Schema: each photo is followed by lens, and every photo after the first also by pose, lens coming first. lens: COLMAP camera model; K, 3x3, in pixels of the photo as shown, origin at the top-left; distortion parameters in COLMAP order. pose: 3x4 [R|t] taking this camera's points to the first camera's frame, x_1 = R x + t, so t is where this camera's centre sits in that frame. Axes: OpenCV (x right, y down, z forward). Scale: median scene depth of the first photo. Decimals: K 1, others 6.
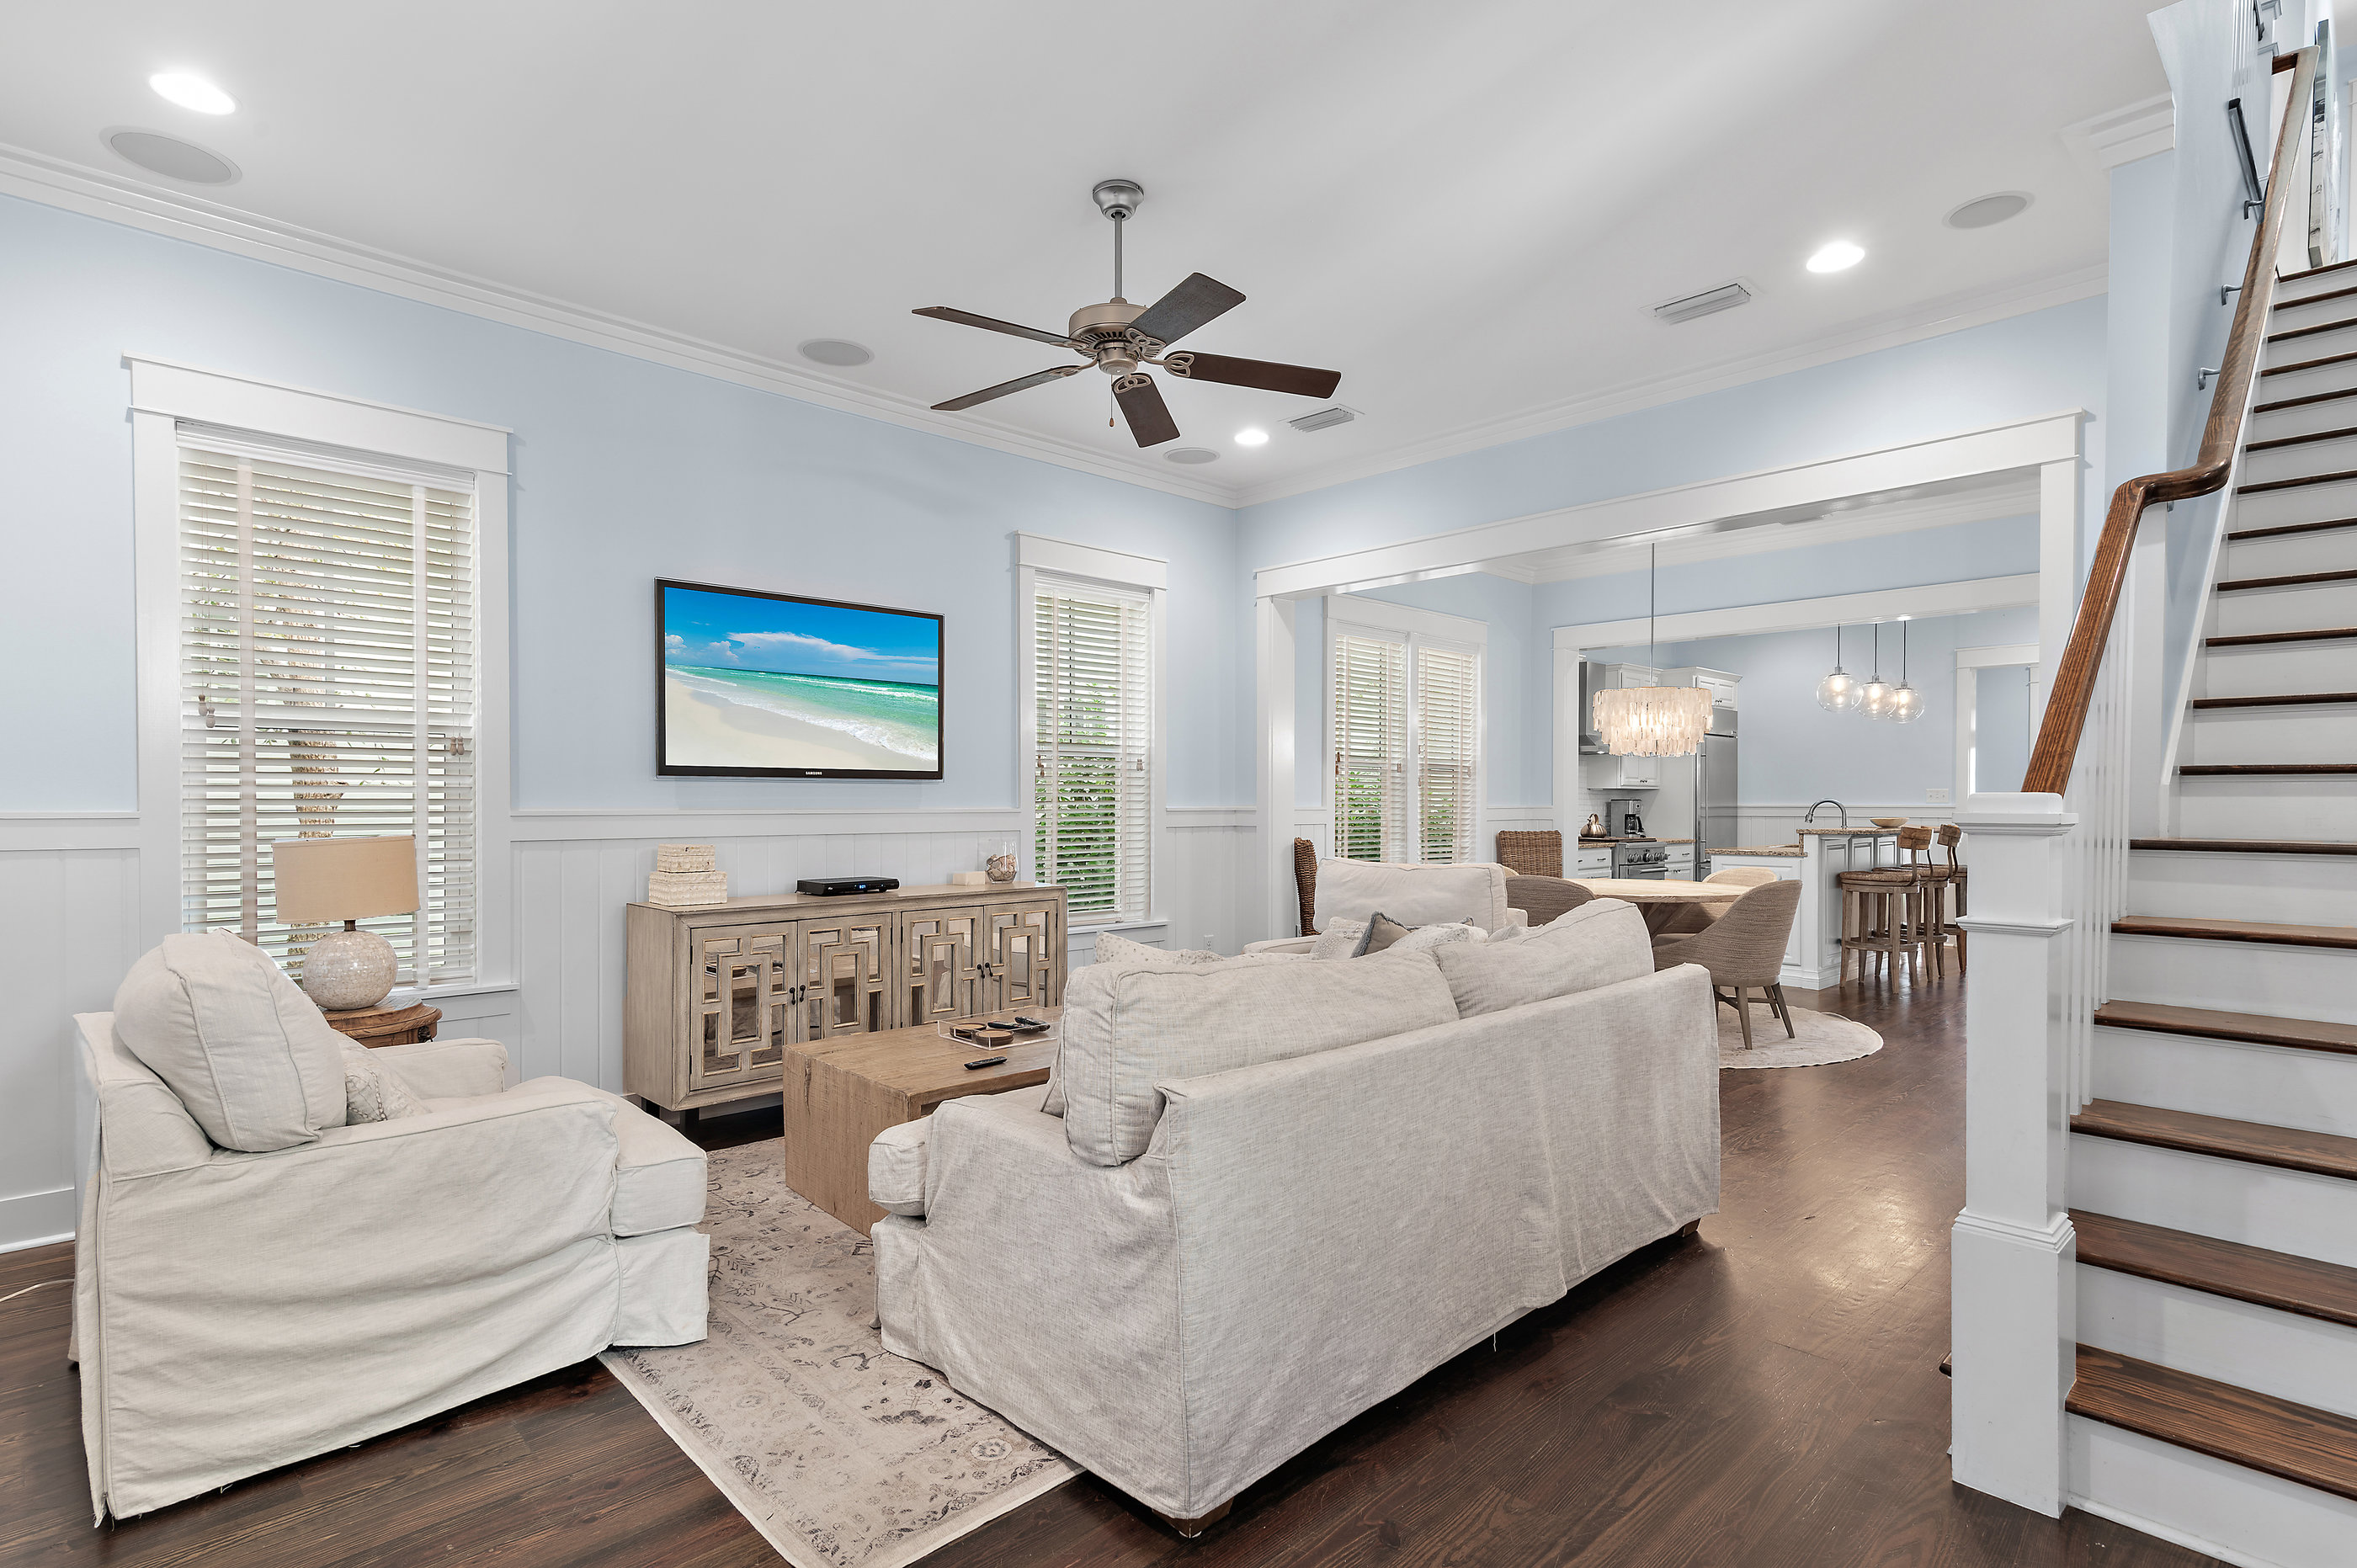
lens RADIAL K [[1141.1, 0, 1169.1], [0, 1141.1, 818.9], [0, 0, 1]] dist [0.002087, 0.000133]
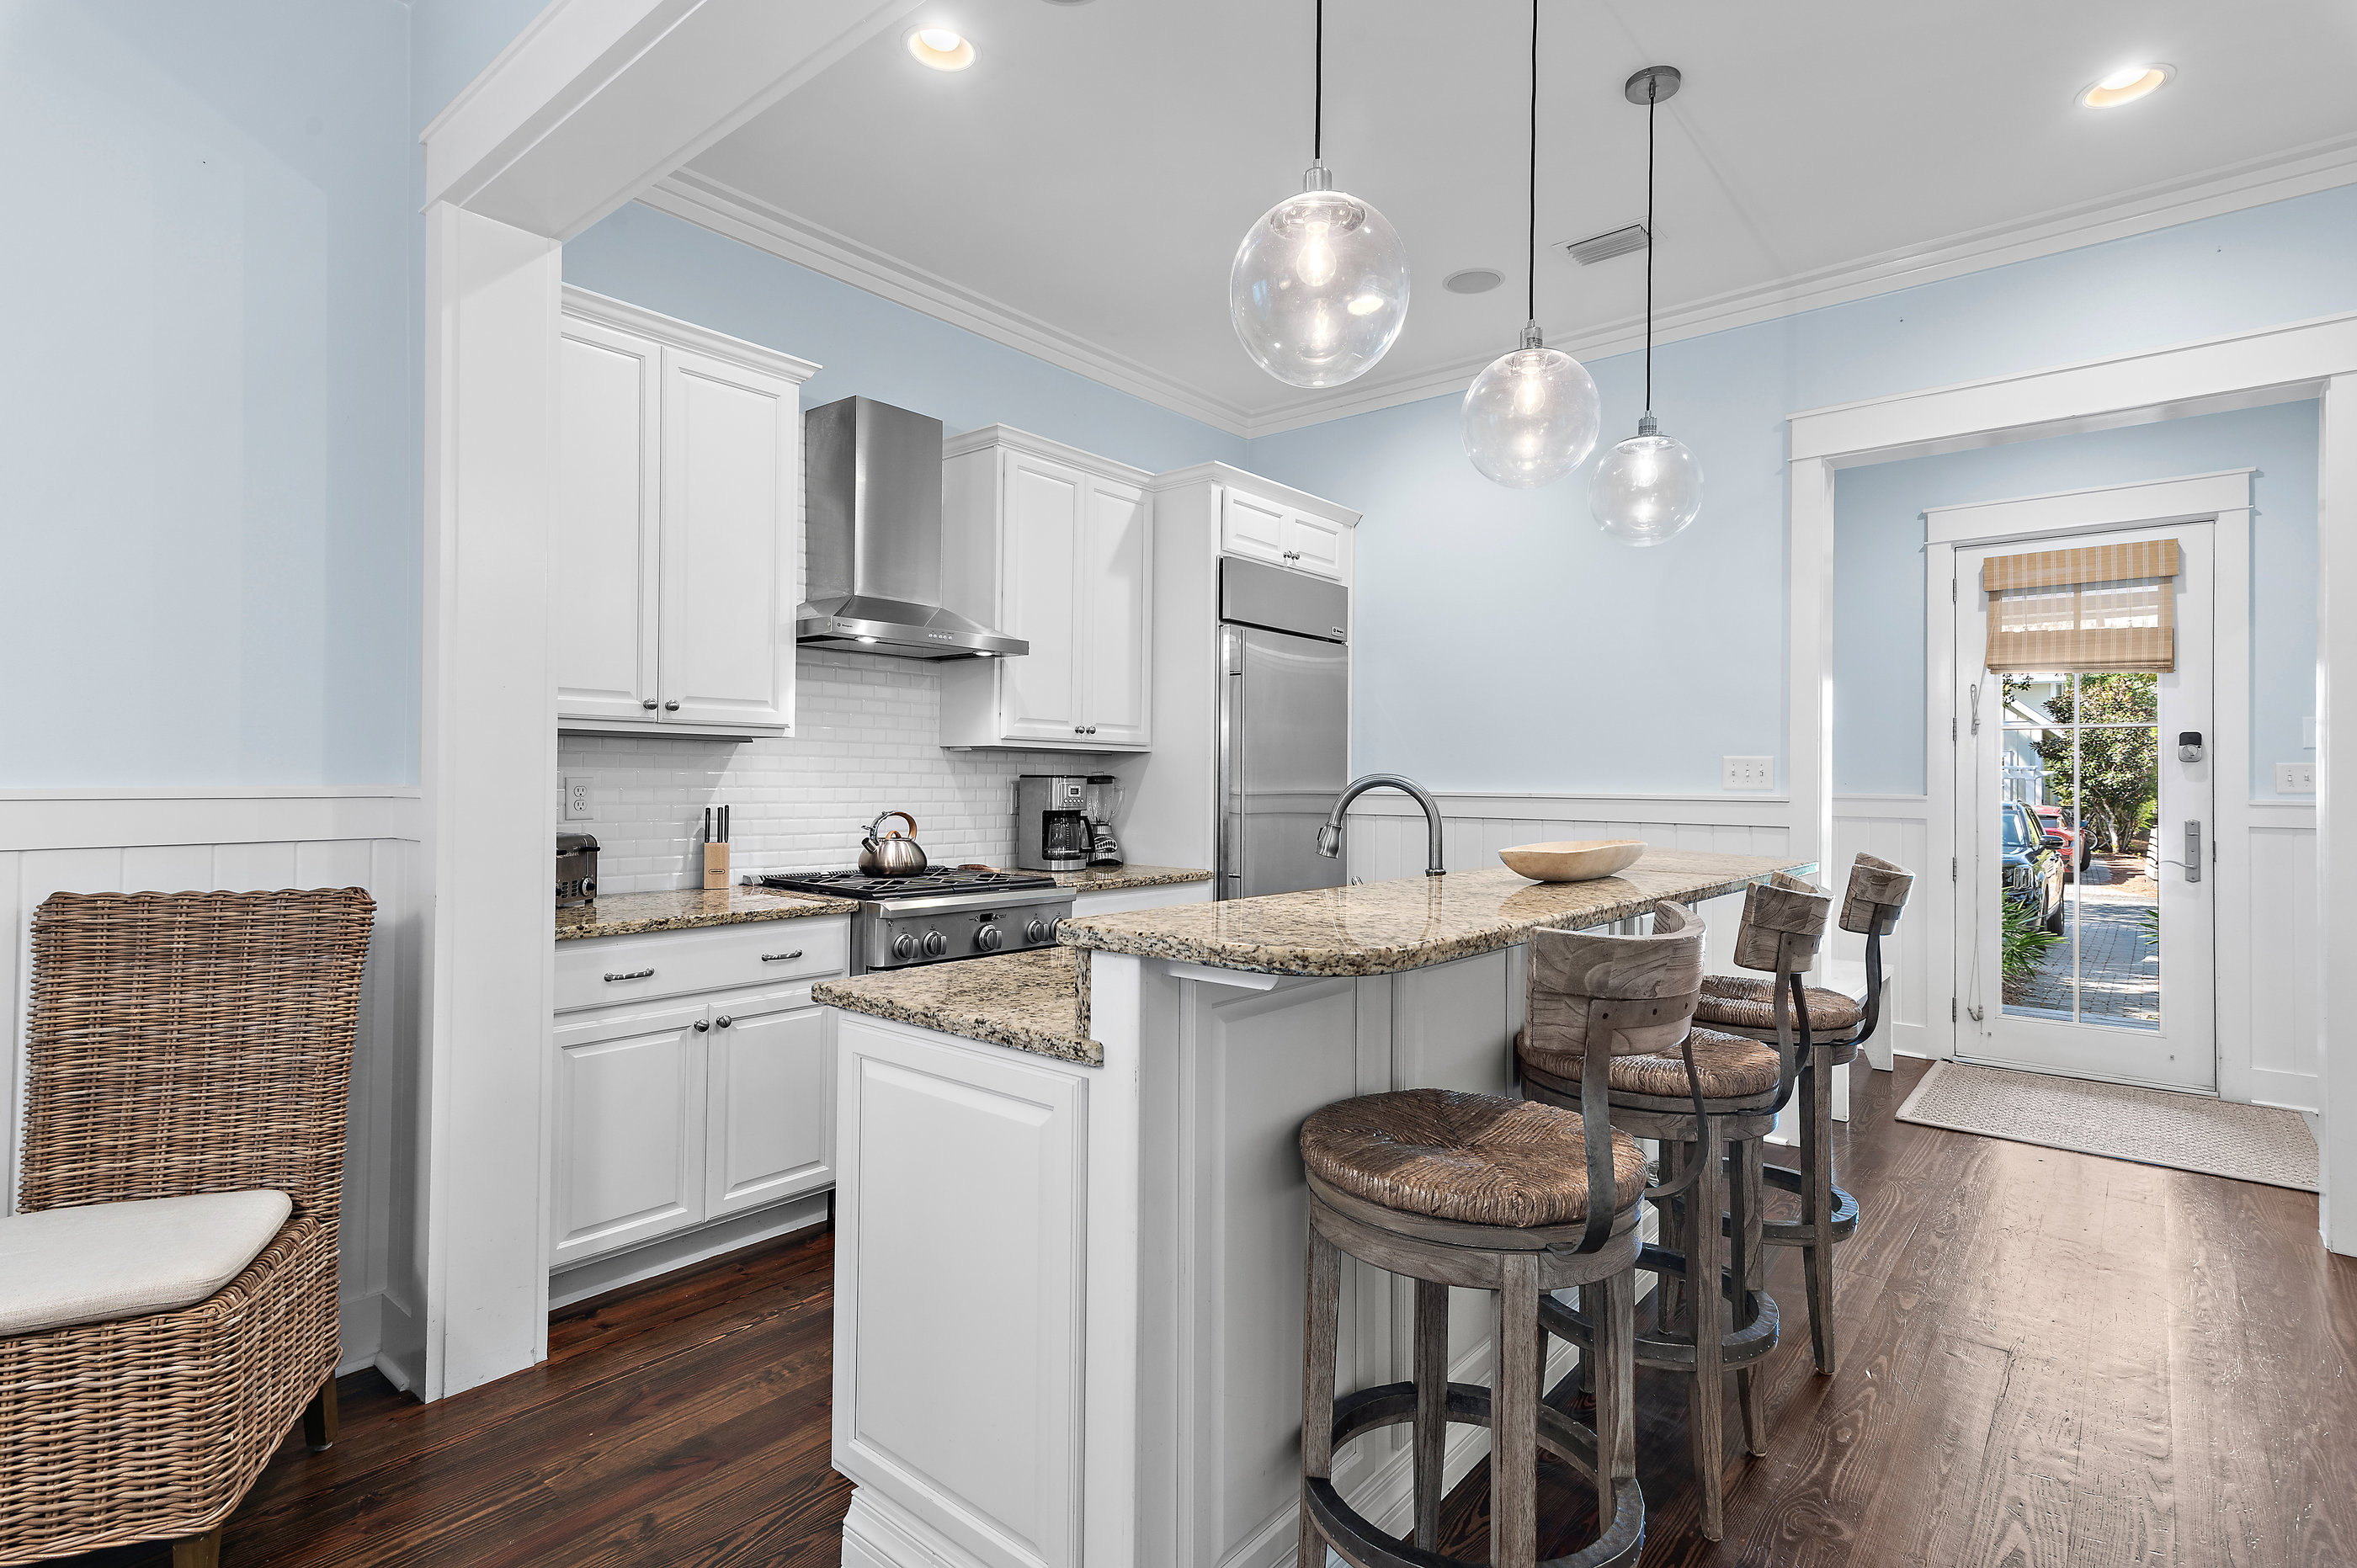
lens RADIAL K [[1141.1, 0, 1183.6], [0, 1141.1, 772.1], [0, 0, 1]] dist [0.002087, 0.000133]
pose [[0.992443, 0.010956, 0.122219, 0.491148], [-0.008188, 0.999699, -0.023126, -0.011227], [-0.122435, 0.021951, 0.992234, 0.721103]]
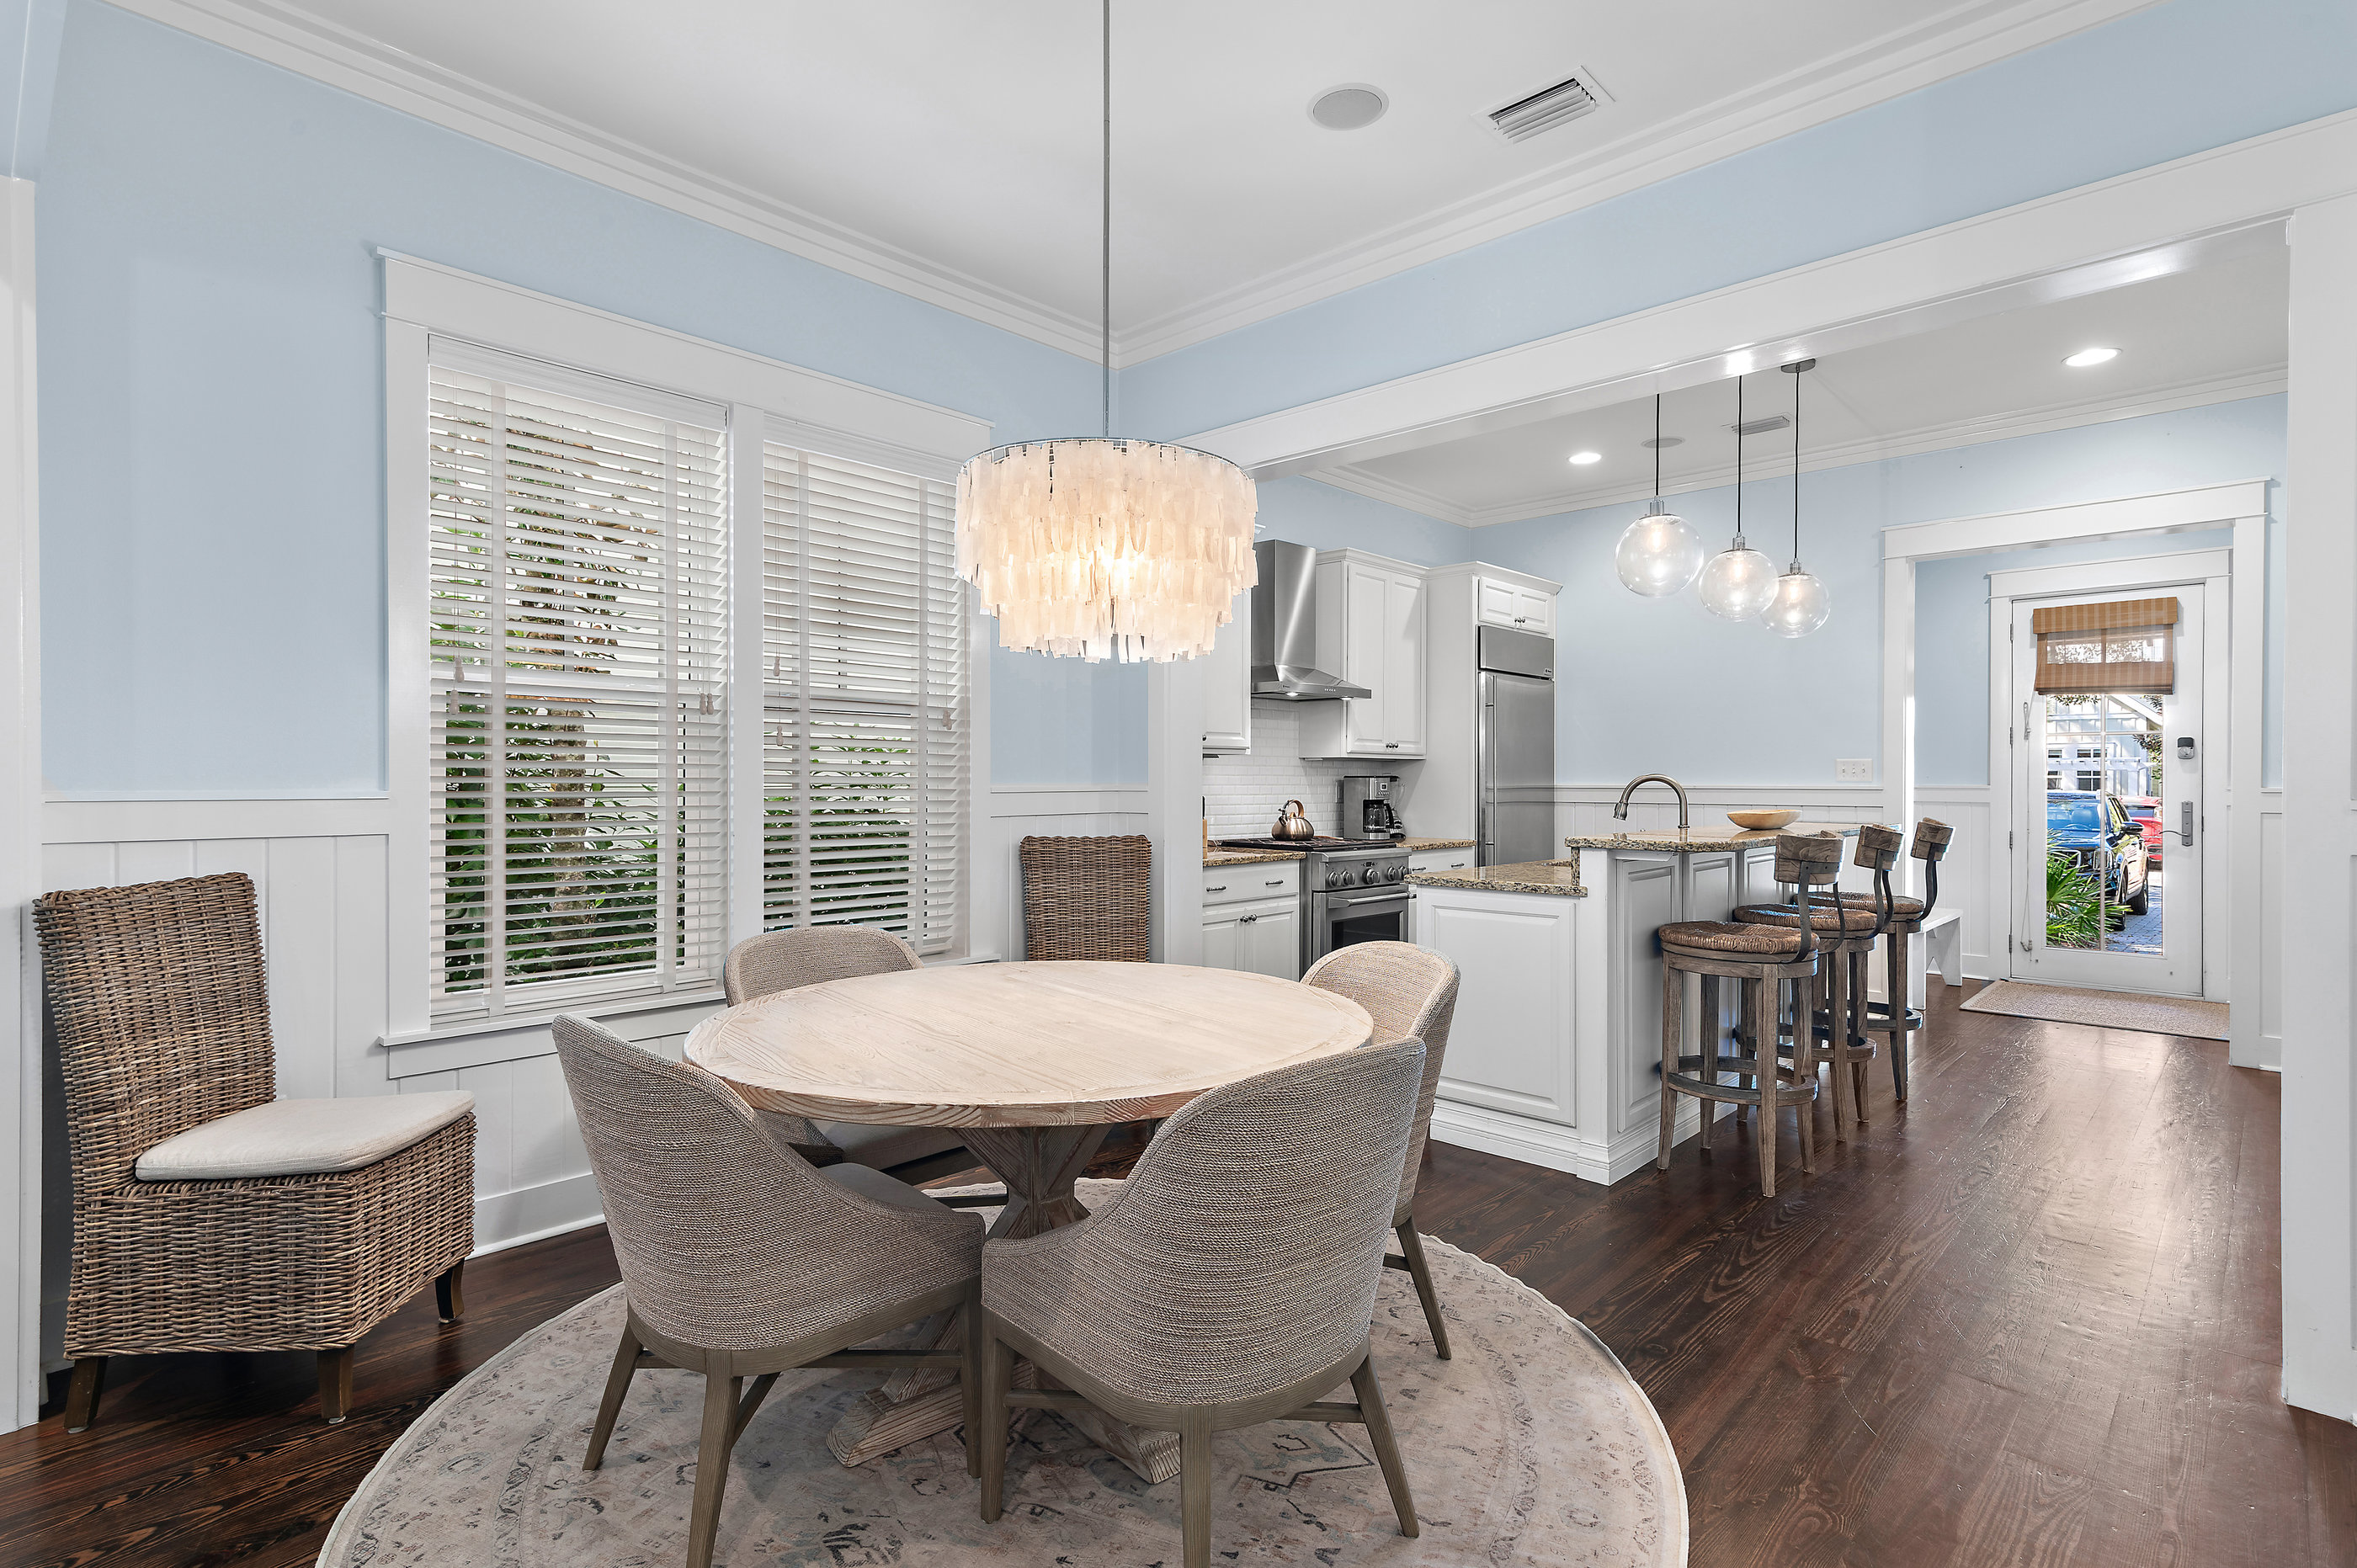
lens RADIAL K [[1141.1, 0, 1175.4], [0, 1141.1, 789.9], [0, 0, 1]] dist [0.002087, 0.000133]
pose [[0.998518, 0.001201, 0.054404, 0.326264], [-0.000857, 0.999980, -0.006338, -0.006944], [-0.054410, 0.006282, 0.998499, 0.483594]]
